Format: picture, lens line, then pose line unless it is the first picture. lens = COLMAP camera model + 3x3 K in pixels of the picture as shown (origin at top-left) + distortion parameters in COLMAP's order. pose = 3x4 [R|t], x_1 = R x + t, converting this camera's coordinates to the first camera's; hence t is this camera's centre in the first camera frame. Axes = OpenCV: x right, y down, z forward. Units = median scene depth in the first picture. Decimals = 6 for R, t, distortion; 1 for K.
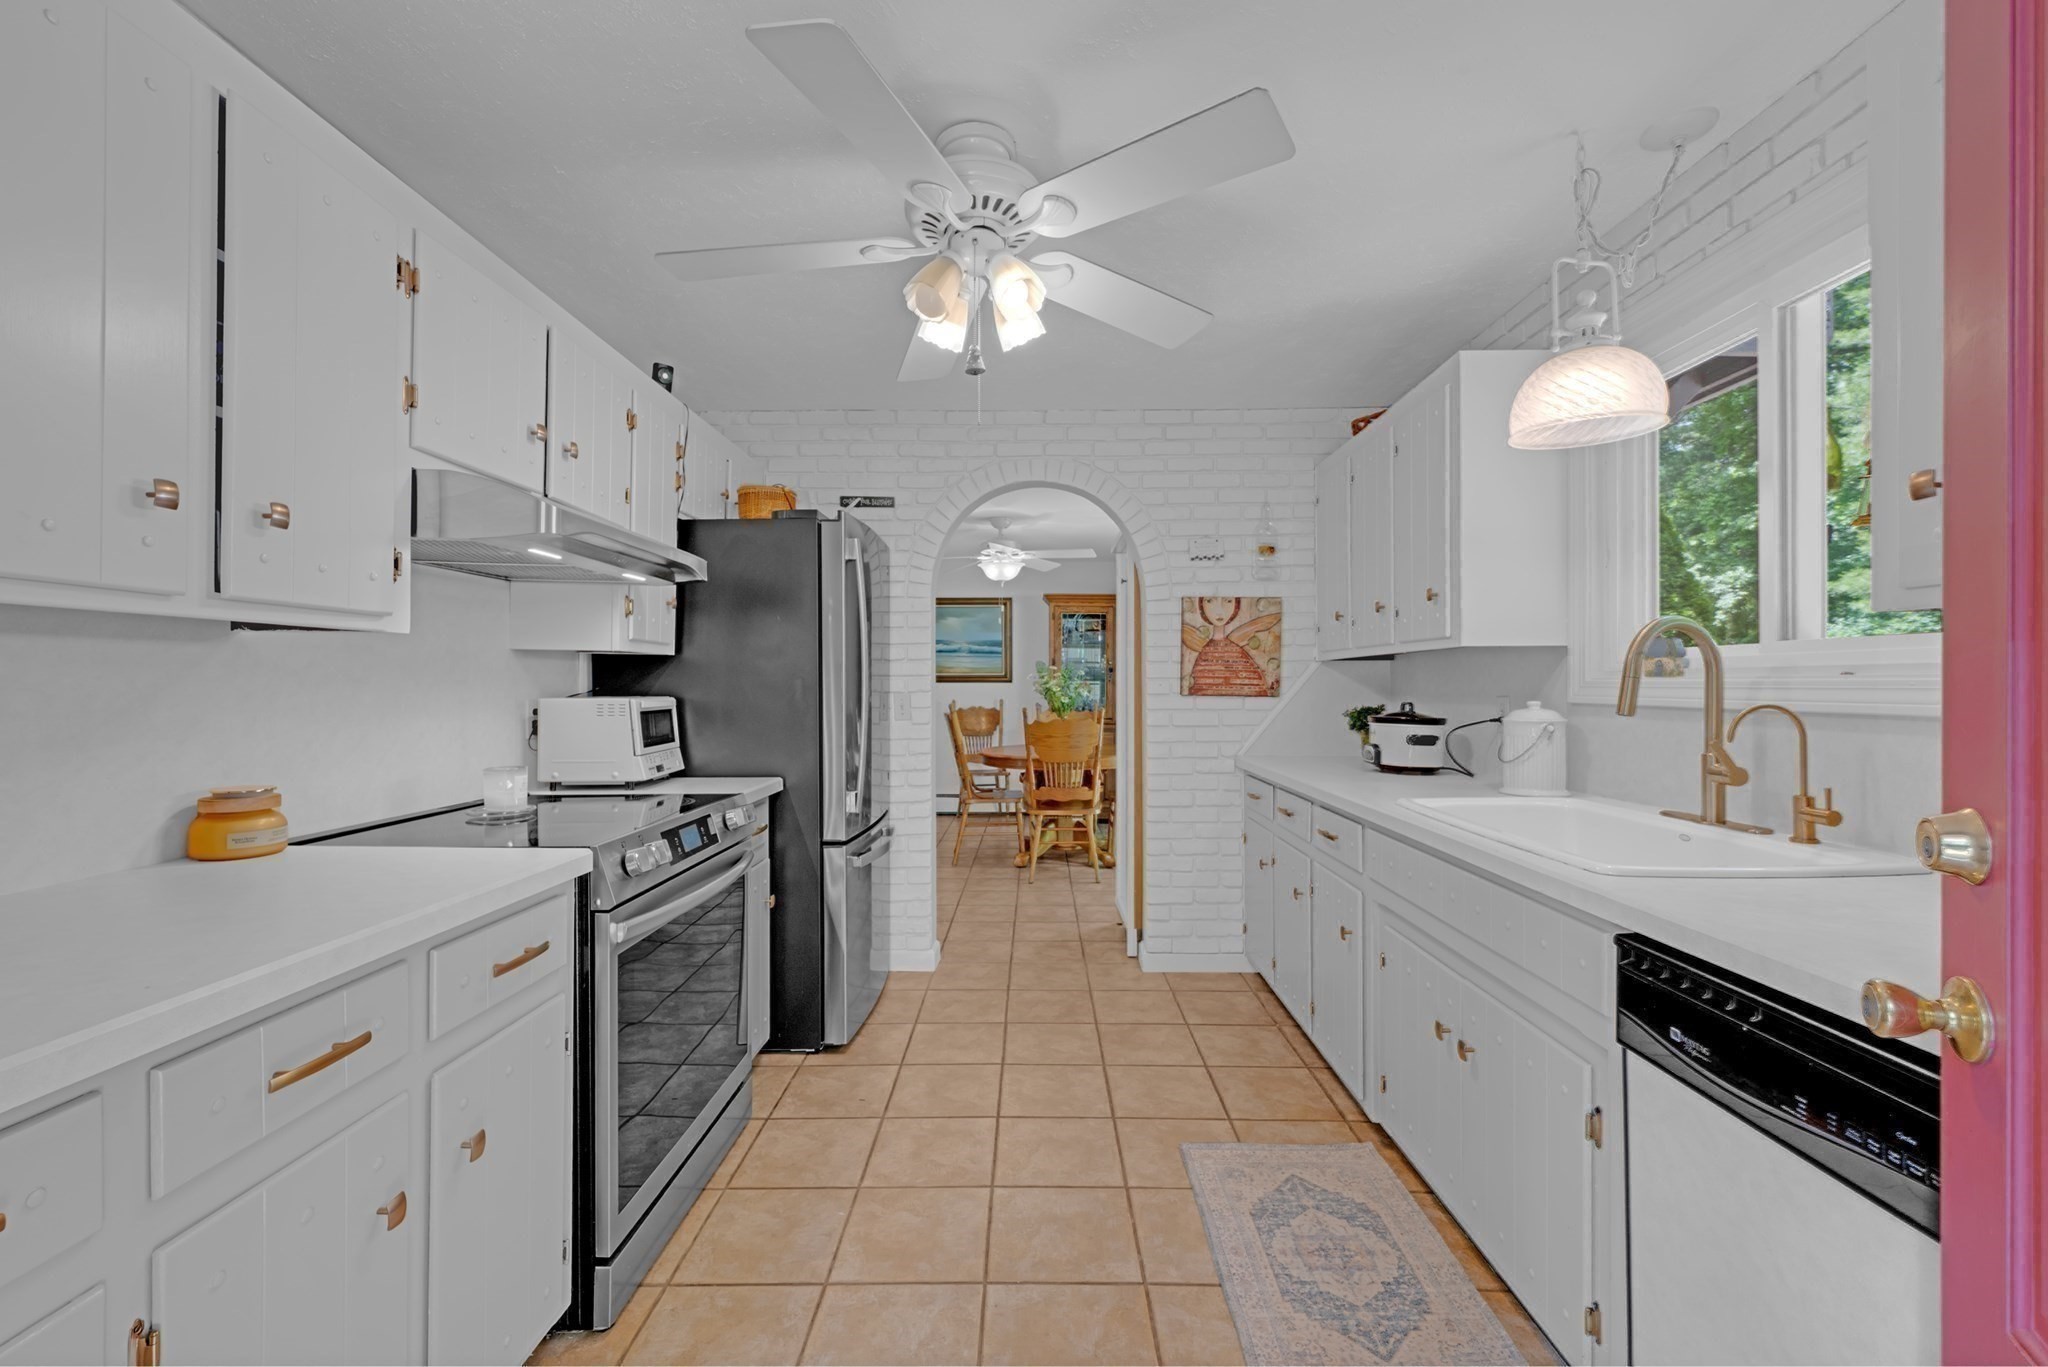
lens RADIAL K [[831.9, 0, 1030.2], [0, 831.9, 690.6], [0, 0, 1]] dist [0.001322, -0.000328]
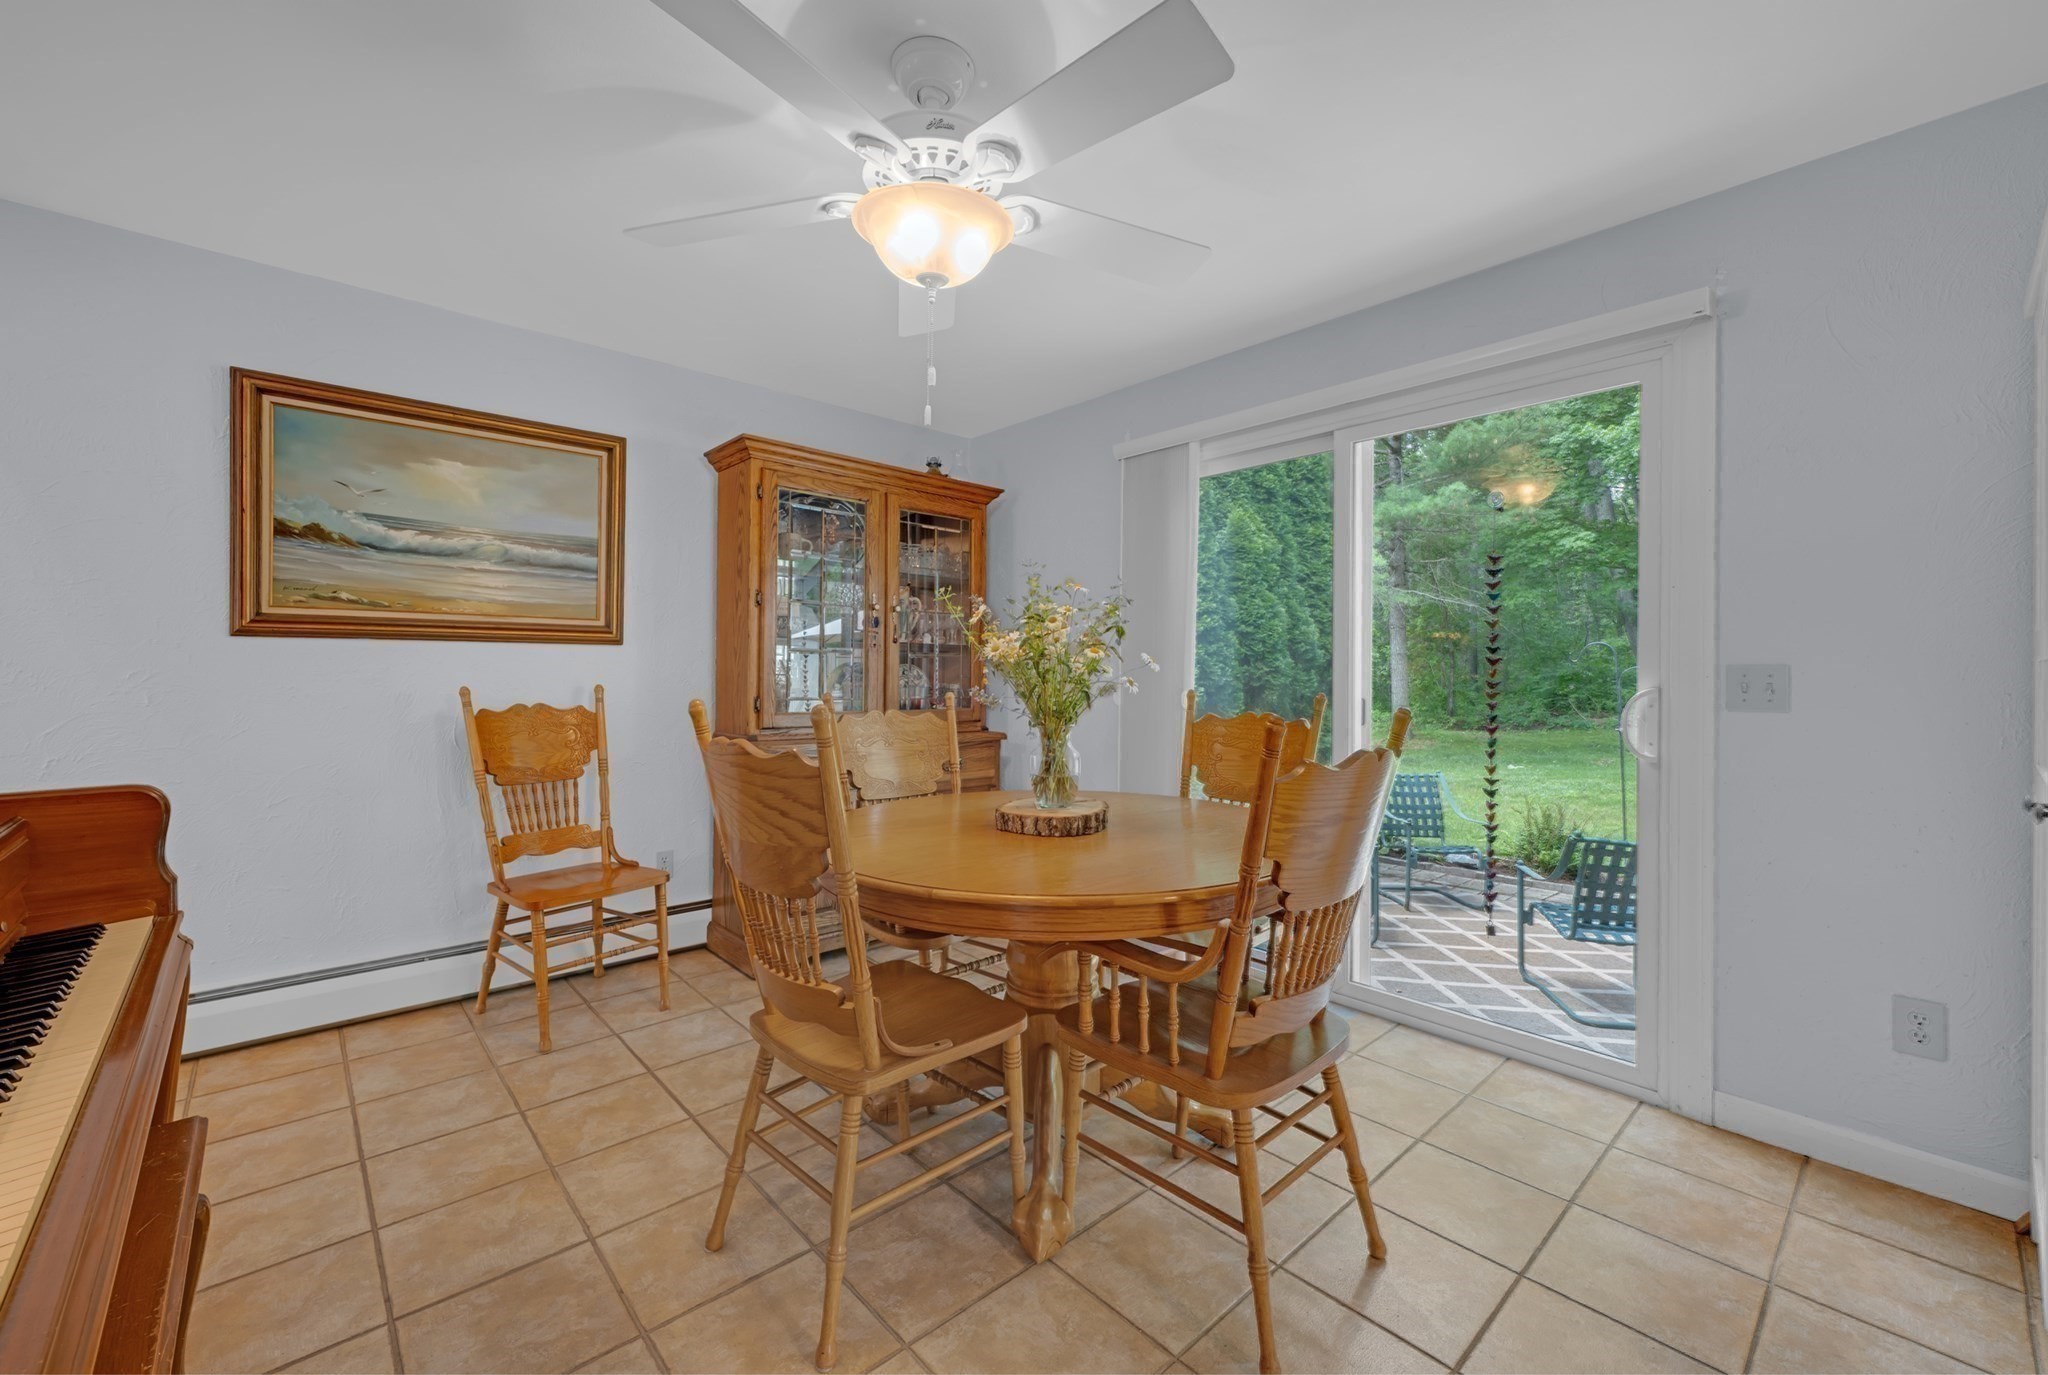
lens RADIAL K [[823.7, 0, 1011.5], [0, 823.7, 674.7], [0, 0, 1]] dist [-0.001899, 0.000135]
pose [[0.718086, 0.007207, 0.695917, -0.166996], [-0.007957, 0.999966, -0.002144, 0.004212], [-0.695909, -0.003998, 0.718119, 0.574532]]
